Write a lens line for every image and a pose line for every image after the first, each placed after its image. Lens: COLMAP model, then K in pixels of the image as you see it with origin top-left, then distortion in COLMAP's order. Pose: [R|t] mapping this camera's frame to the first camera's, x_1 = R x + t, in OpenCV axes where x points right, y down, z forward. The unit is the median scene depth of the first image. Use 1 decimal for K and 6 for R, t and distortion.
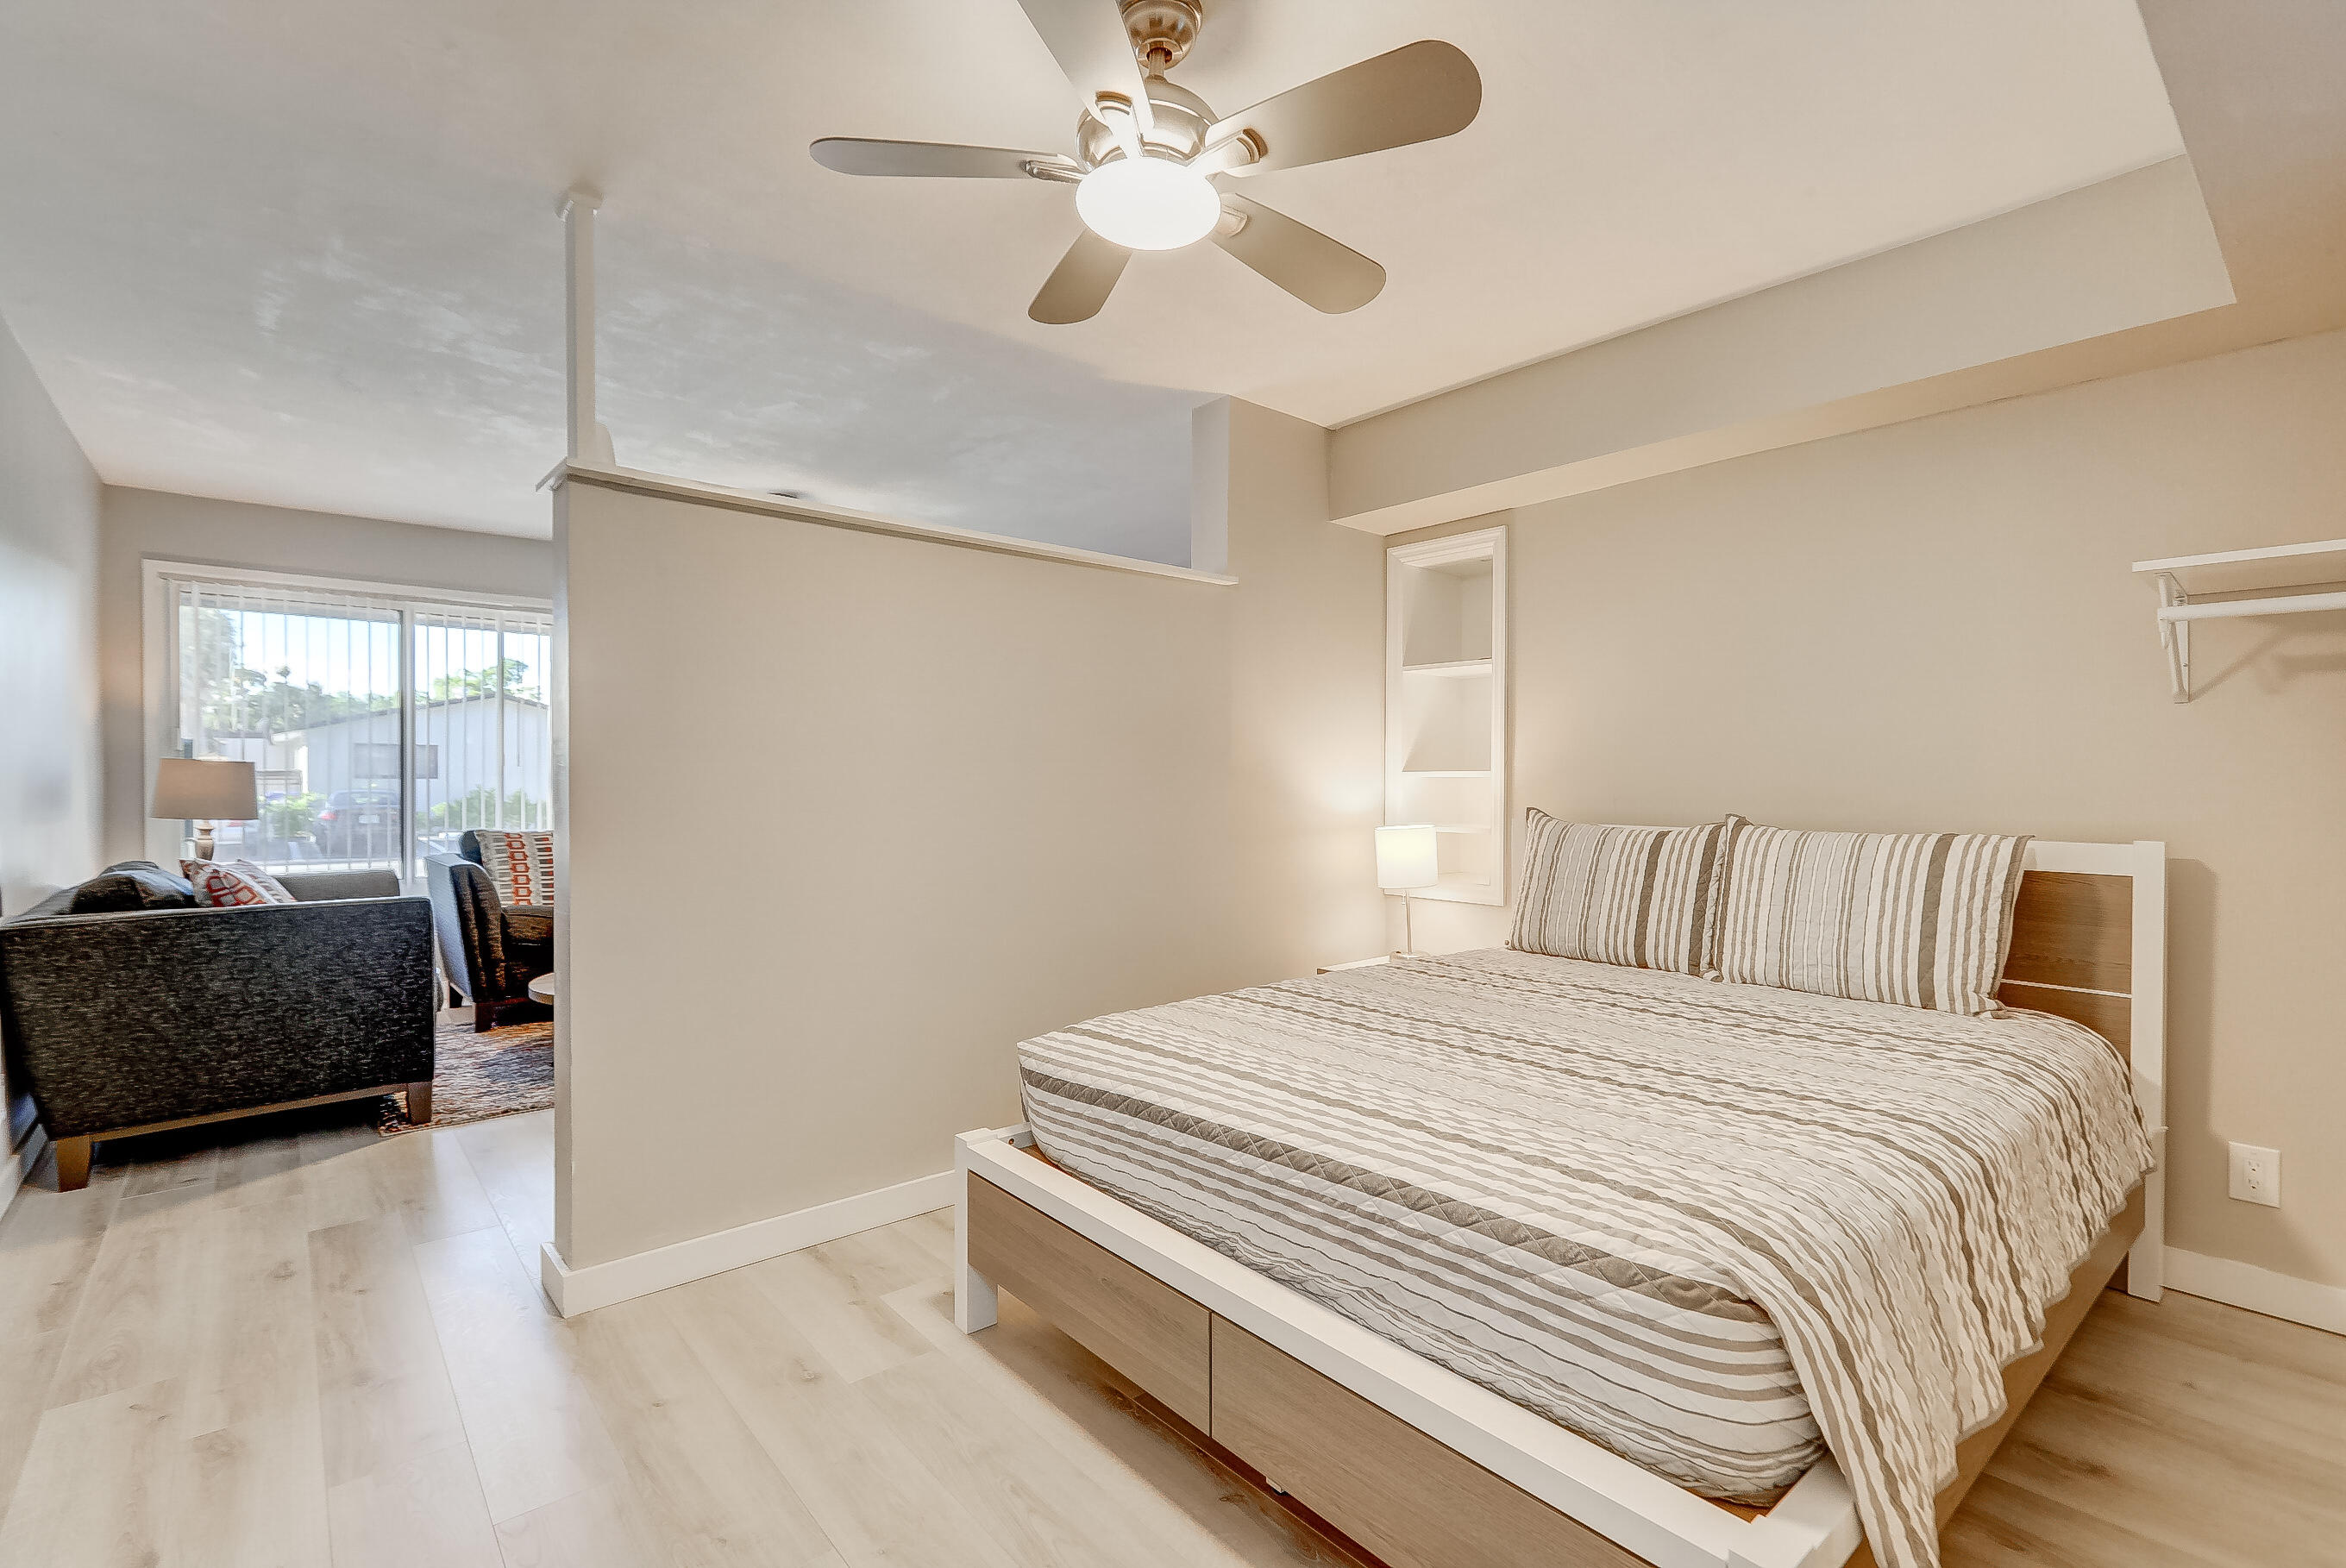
lens RADIAL K [[1064.4, 0, 1185.5], [0, 1064.4, 792.4], [0, 0, 1]] dist [0.000190, 0.000977]
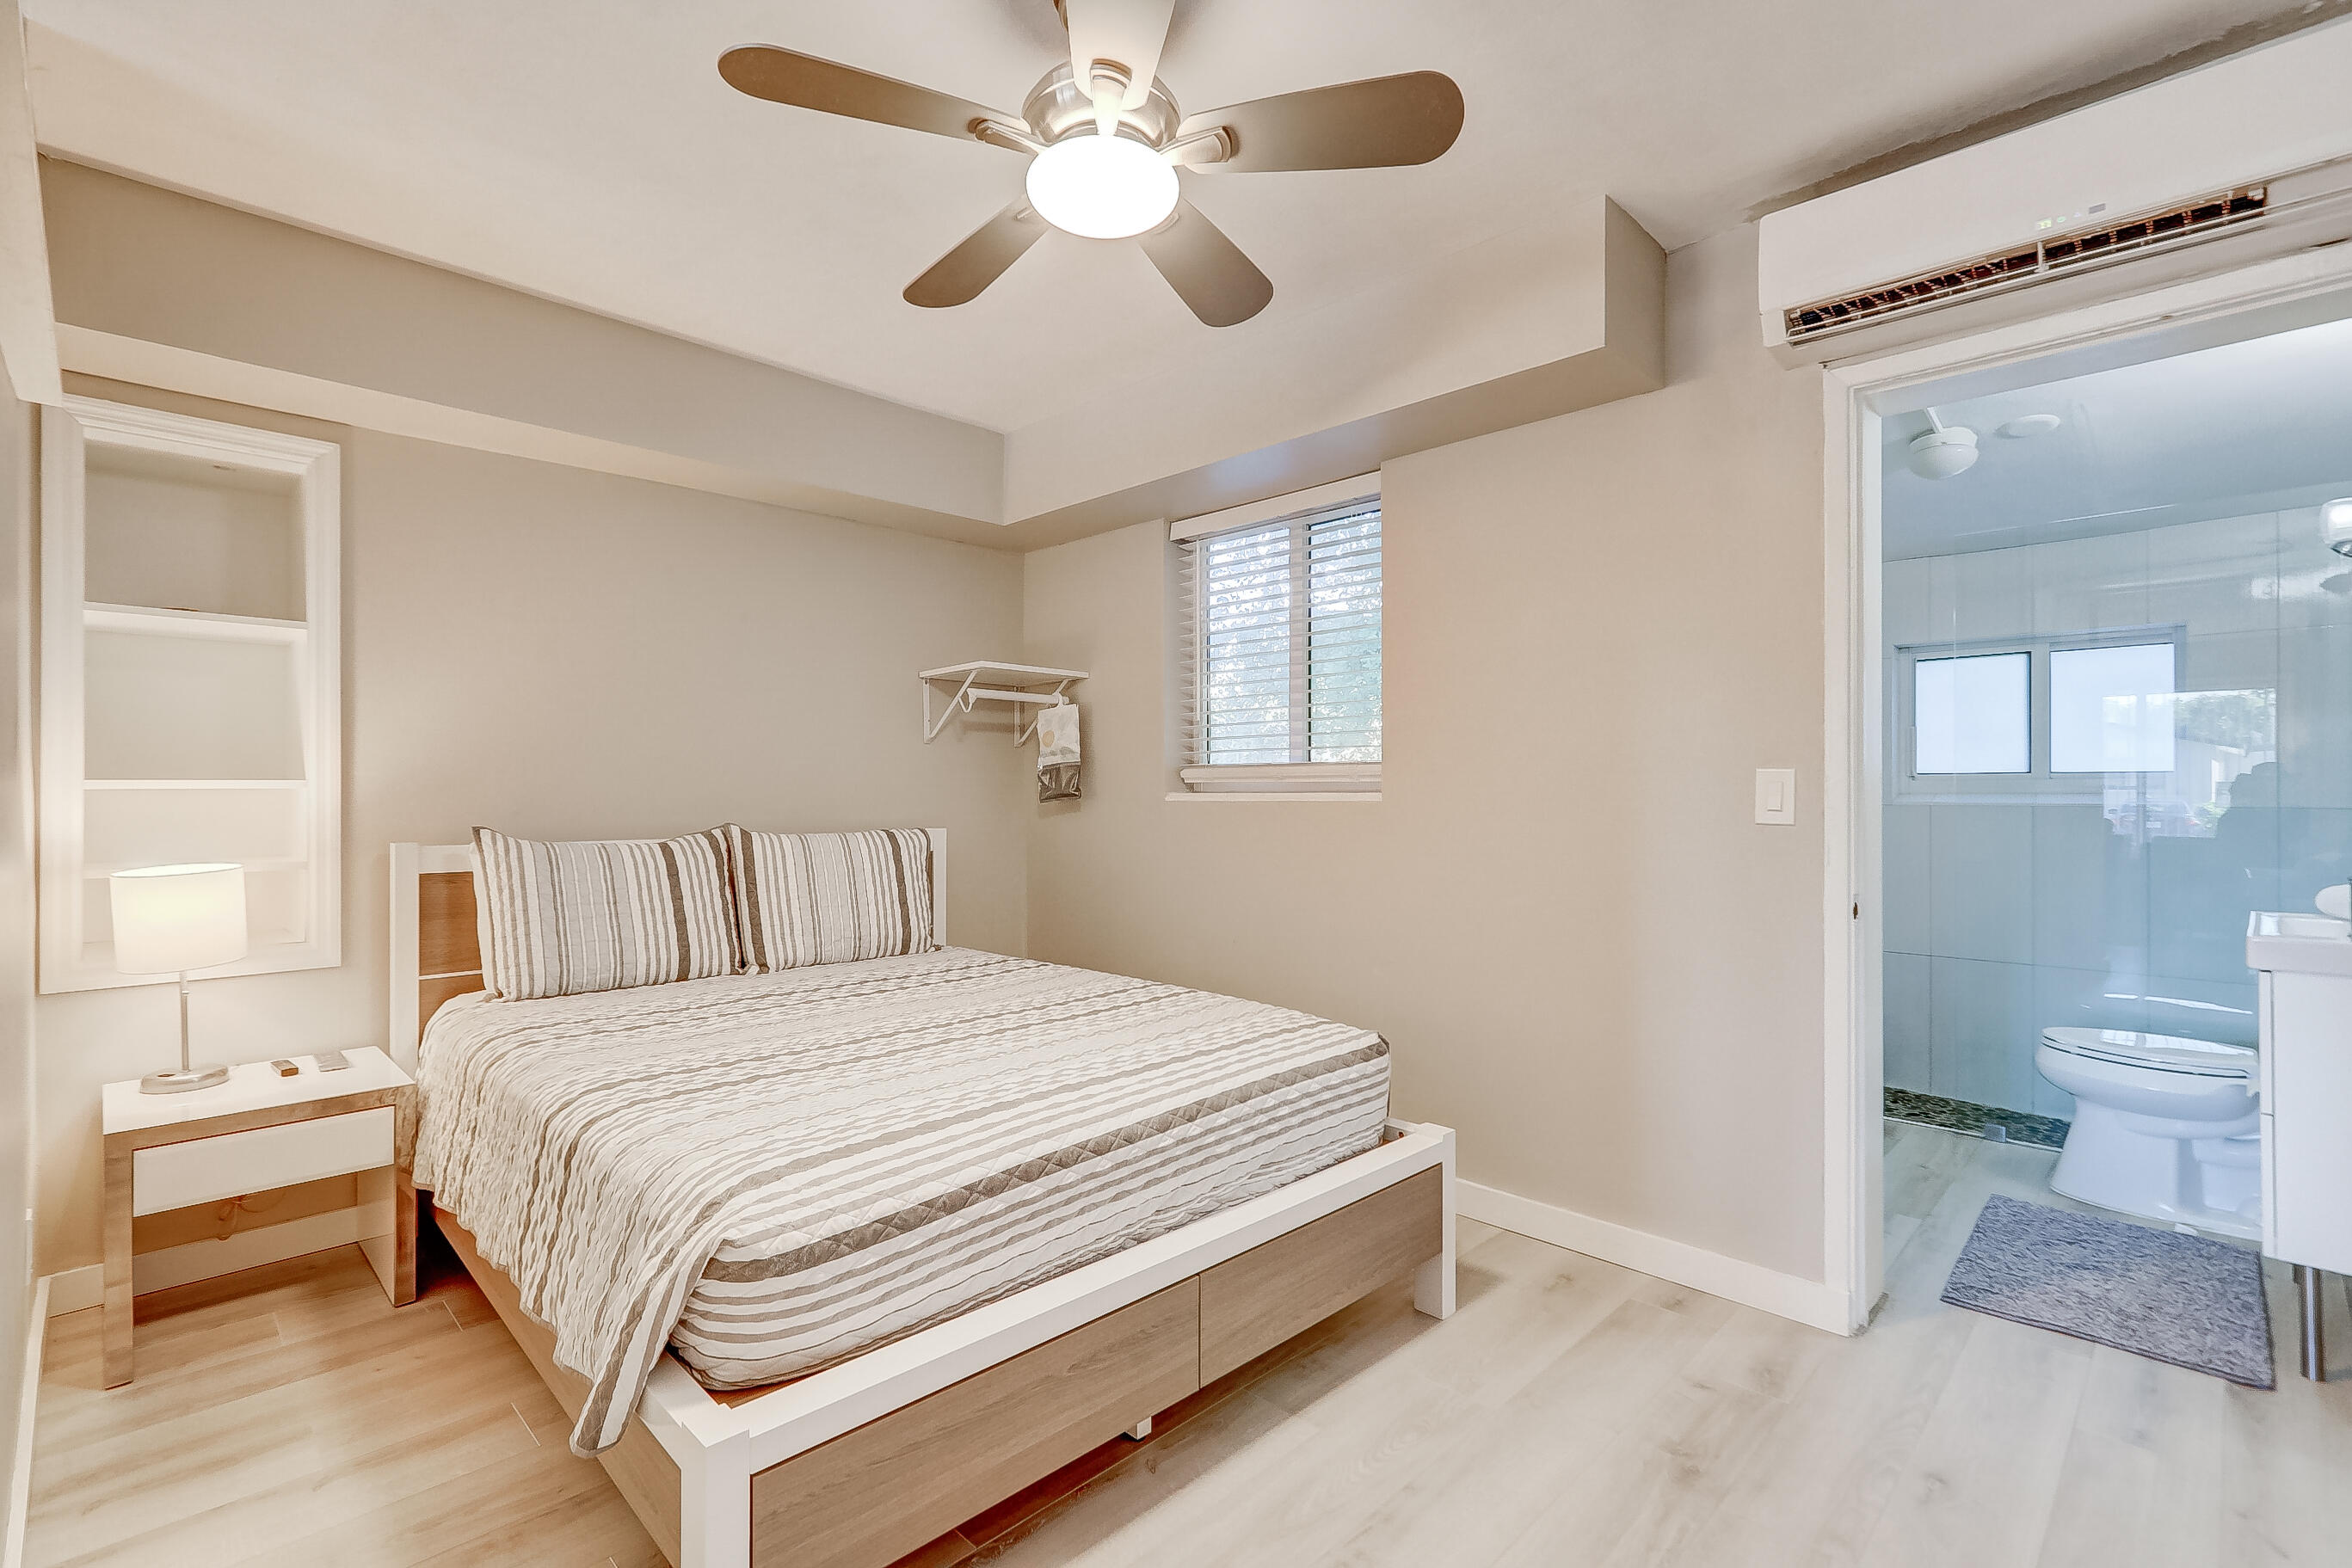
lens RADIAL K [[1067.0, 0, 1178.8], [0, 1067.0, 791.1], [0, 0, 1]] dist [0.000190, 0.000977]
pose [[-0.077303, -0.001857, 0.997006, -0.907565], [0.013640, 0.999903, 0.002920, -0.013381], [-0.996914, 0.013825, -0.077270, 0.928528]]
